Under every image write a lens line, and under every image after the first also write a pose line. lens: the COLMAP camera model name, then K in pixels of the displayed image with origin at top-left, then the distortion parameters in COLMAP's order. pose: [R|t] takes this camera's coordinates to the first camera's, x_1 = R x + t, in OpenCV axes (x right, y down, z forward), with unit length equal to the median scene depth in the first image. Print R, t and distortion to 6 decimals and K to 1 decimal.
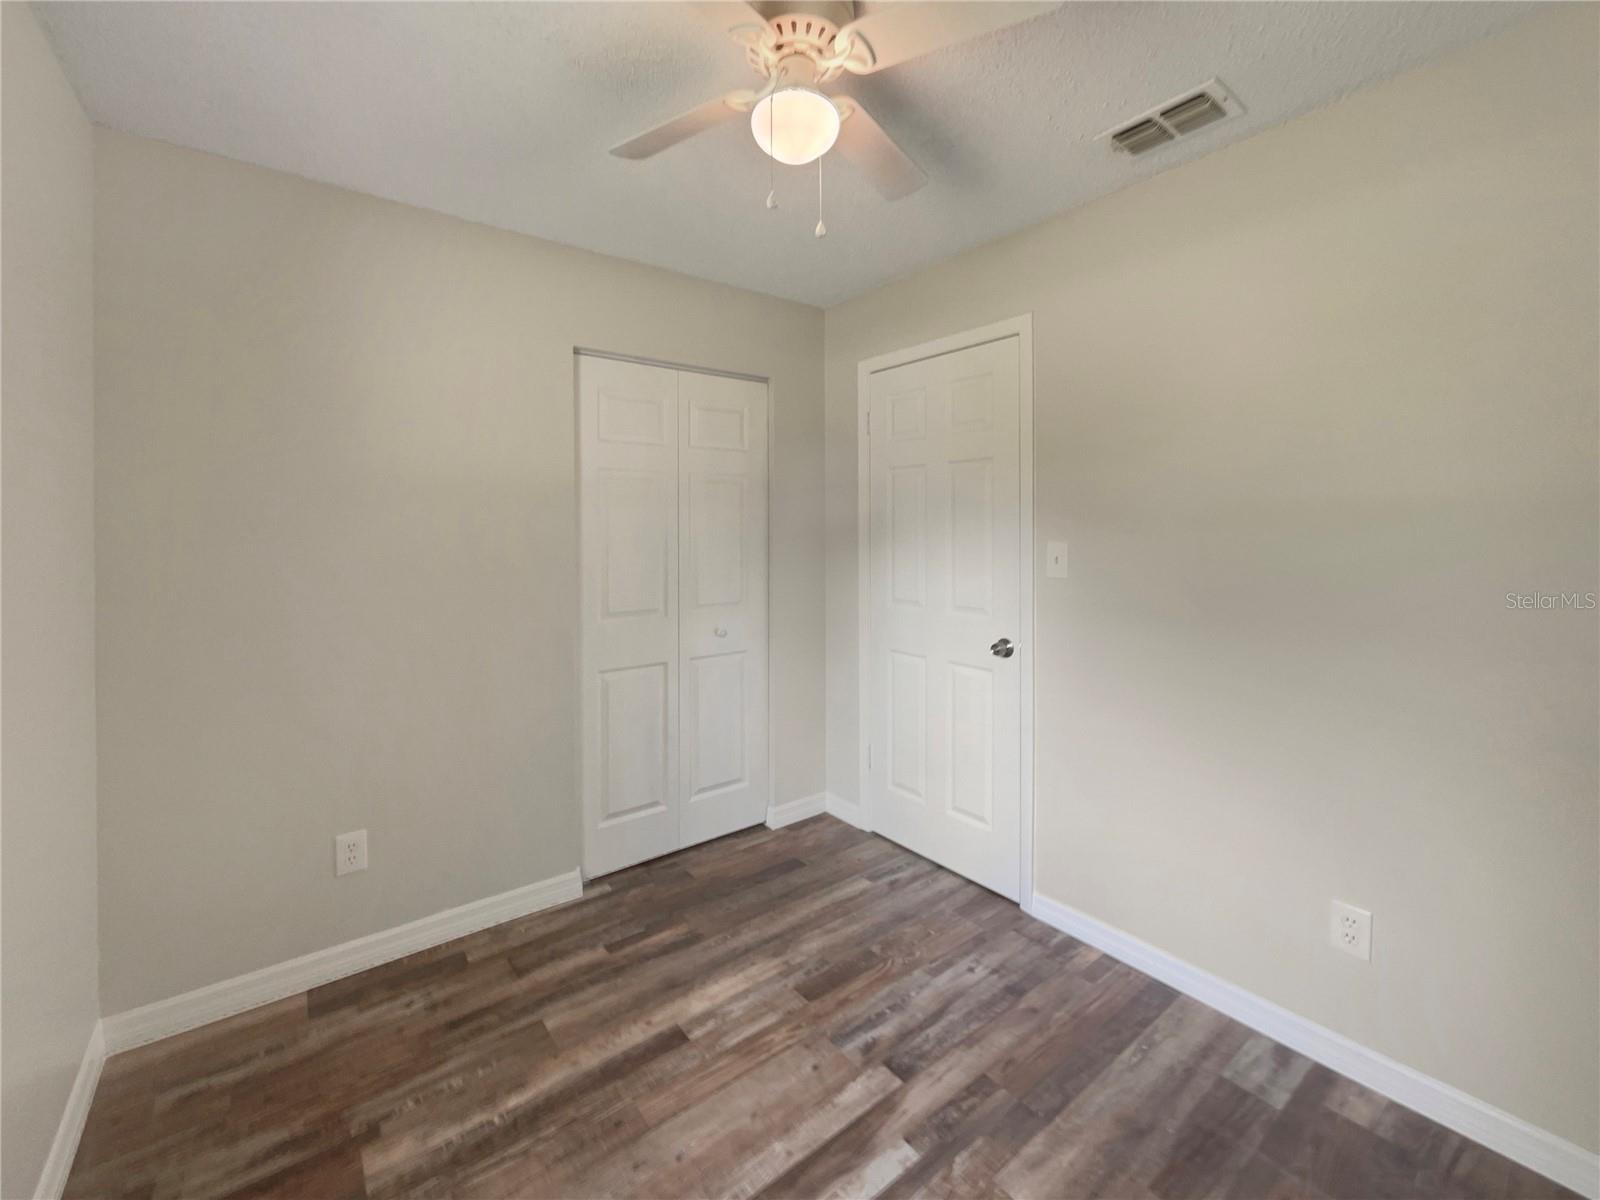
lens RADIAL K [[672.6, 0, 802.9], [0, 672.6, 530.6], [0, 0, 1]] dist [0.000838, -0.000434]
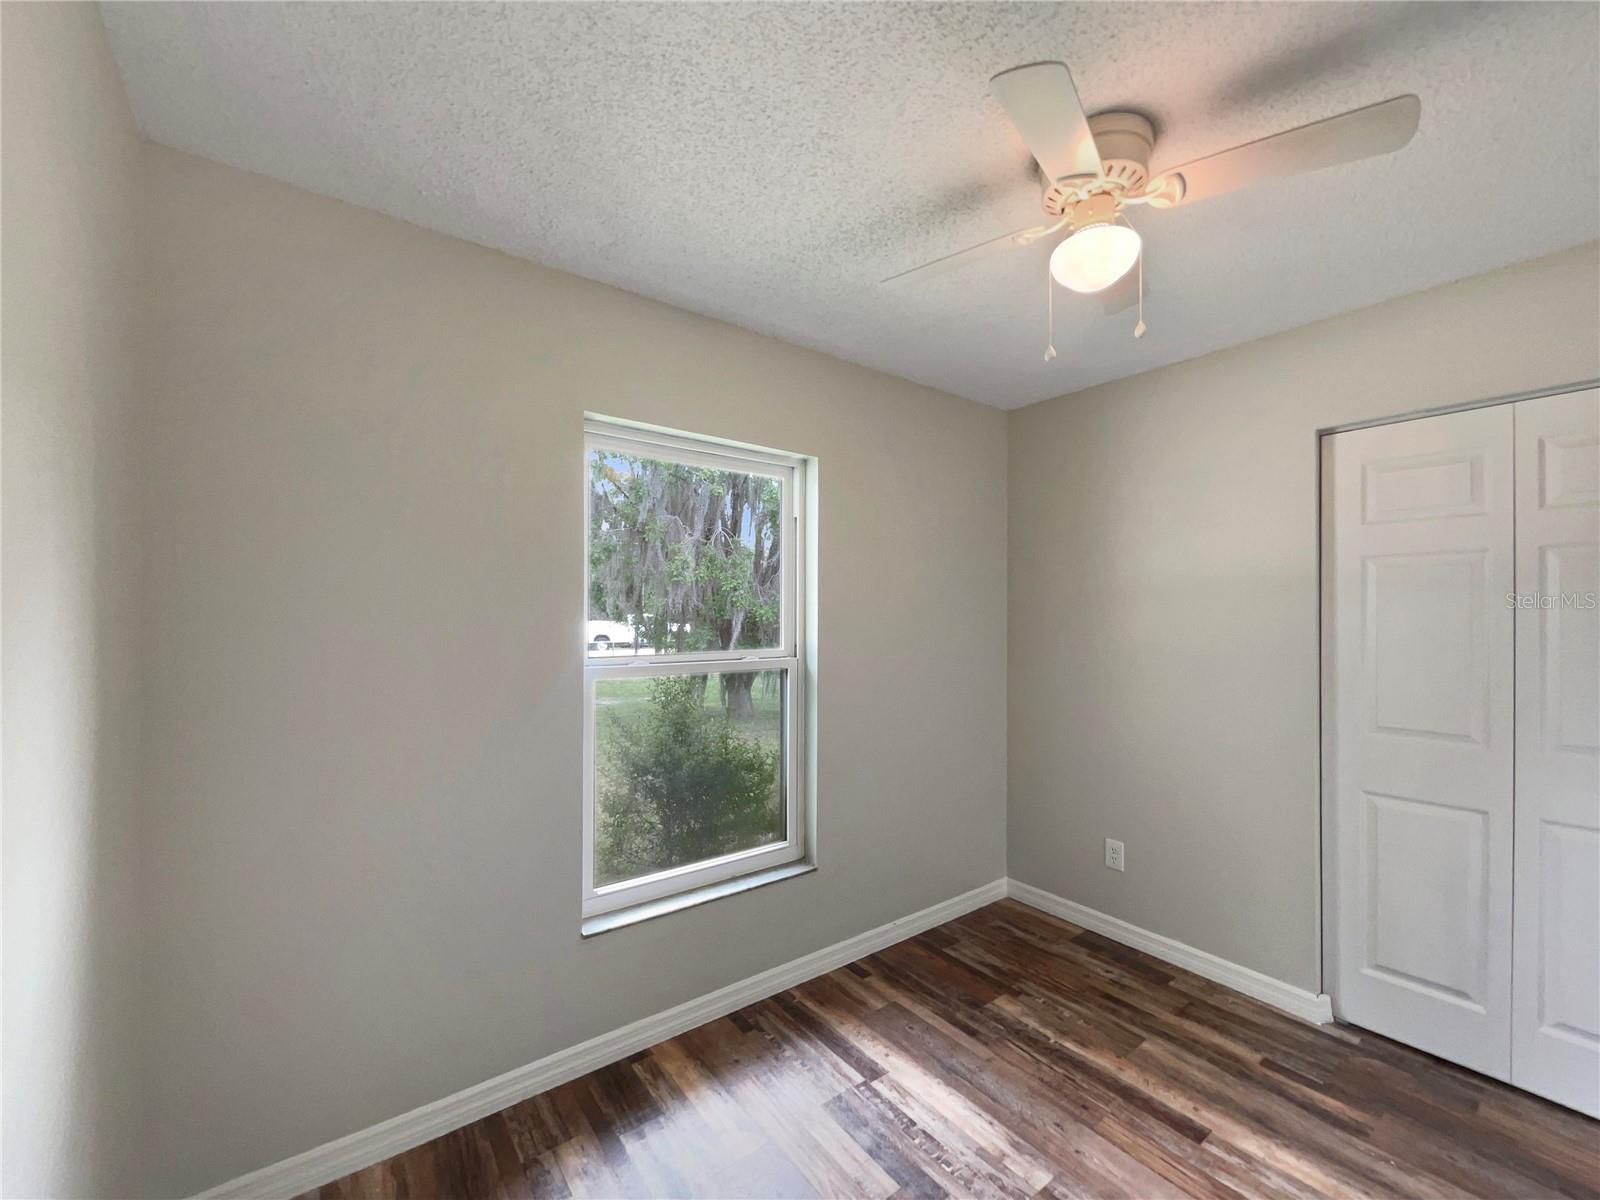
lens RADIAL K [[656.7, 0, 789.9], [0, 656.7, 604.0], [0, 0, 1]] dist [-0.000761, -0.004267]
pose [[-0.059097, -0.019129, -0.998069, 0.833321], [0.002482, 0.999810, -0.019309, -0.024334], [0.998249, -0.003618, -0.059038, 0.446293]]
